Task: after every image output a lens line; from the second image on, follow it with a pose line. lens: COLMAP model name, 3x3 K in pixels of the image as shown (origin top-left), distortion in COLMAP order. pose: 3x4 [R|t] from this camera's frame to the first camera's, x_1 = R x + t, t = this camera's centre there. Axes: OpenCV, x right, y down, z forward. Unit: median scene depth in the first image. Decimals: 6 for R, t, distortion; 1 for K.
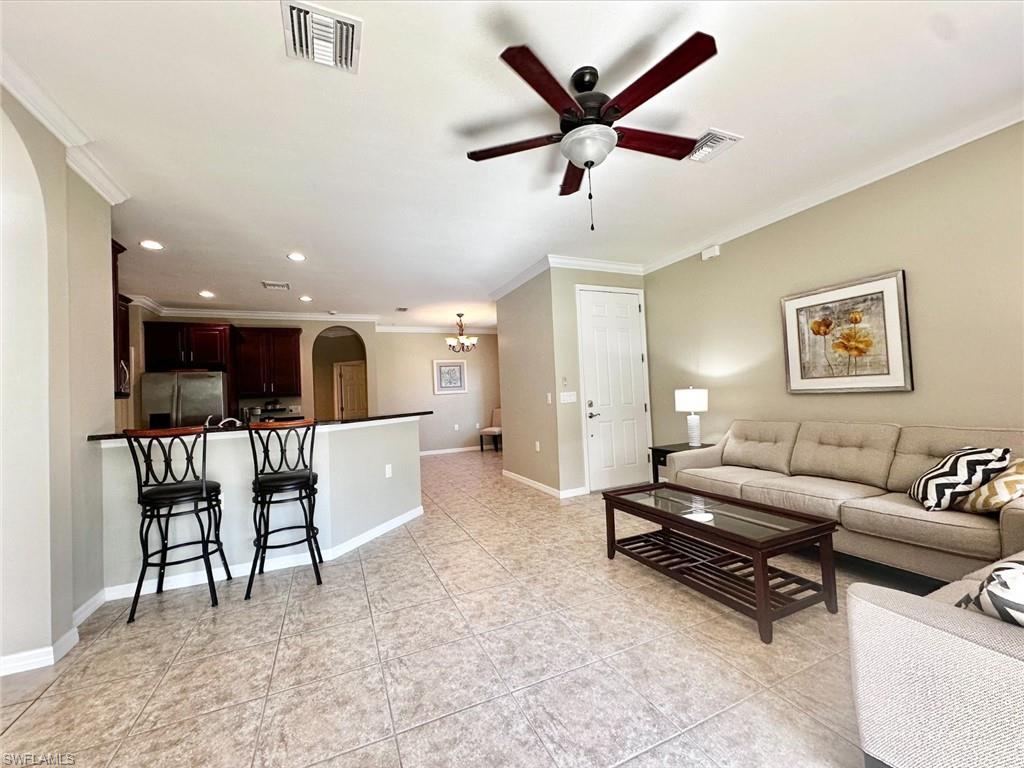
lens RADIAL K [[409.6, 0, 510.3], [0, 409.6, 383.3], [0, 0, 1]] dist [-0.001951, 0.000644]
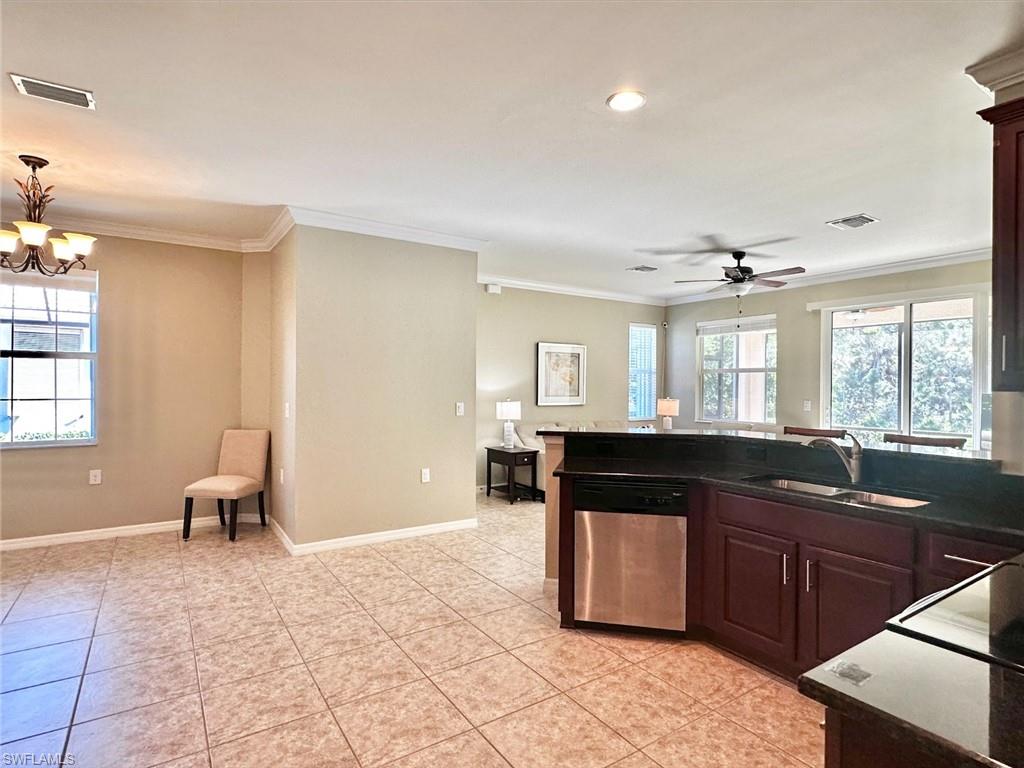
lens RADIAL K [[540.1, 0, 512.0], [0, 540.1, 384.0], [0, 0, 1]] dist [-0.001354, 0.000227]
pose [[-0.173394, 0.047554, 0.983704, -1.469123], [-0.029104, 0.998150, -0.053382, 0.063108], [-0.984422, -0.037886, -0.171689, 1.649259]]
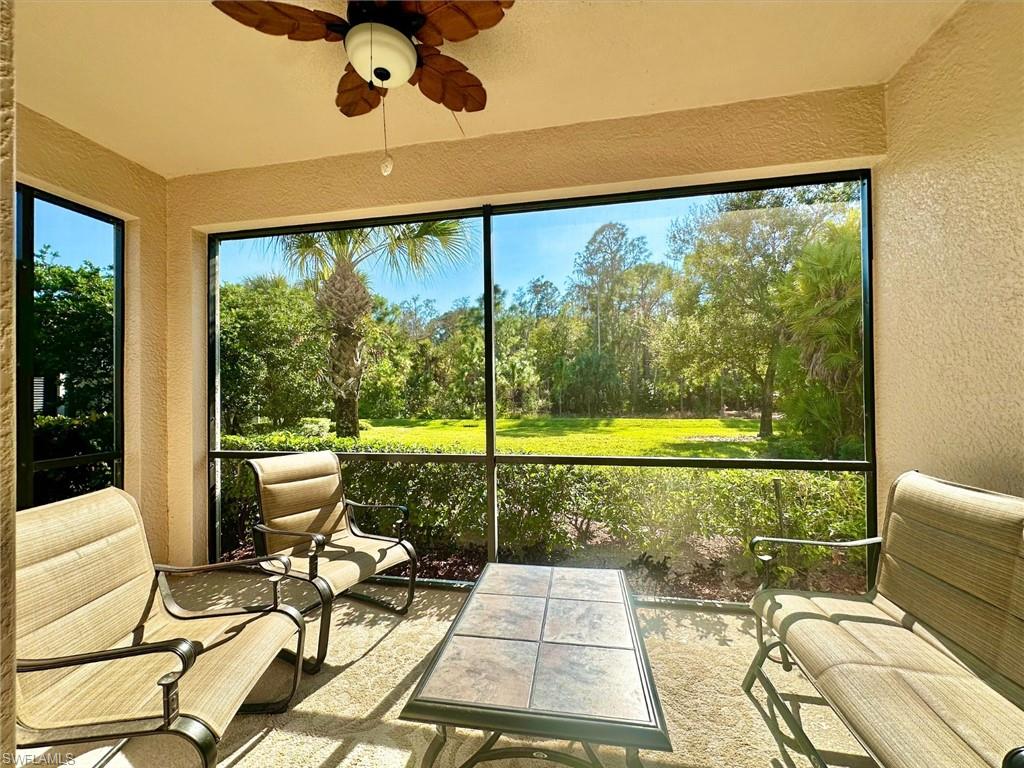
lens RADIAL K [[409.6, 0, 510.3], [0, 409.6, 383.3], [0, 0, 1]] dist [-0.001951, 0.000644]
pose [[-0.822389, 0.065519, 0.565140, 0.242089], [0.035936, 0.997345, -0.063332, -0.003014], [-0.567789, -0.031775, -0.822561, 0.047222]]
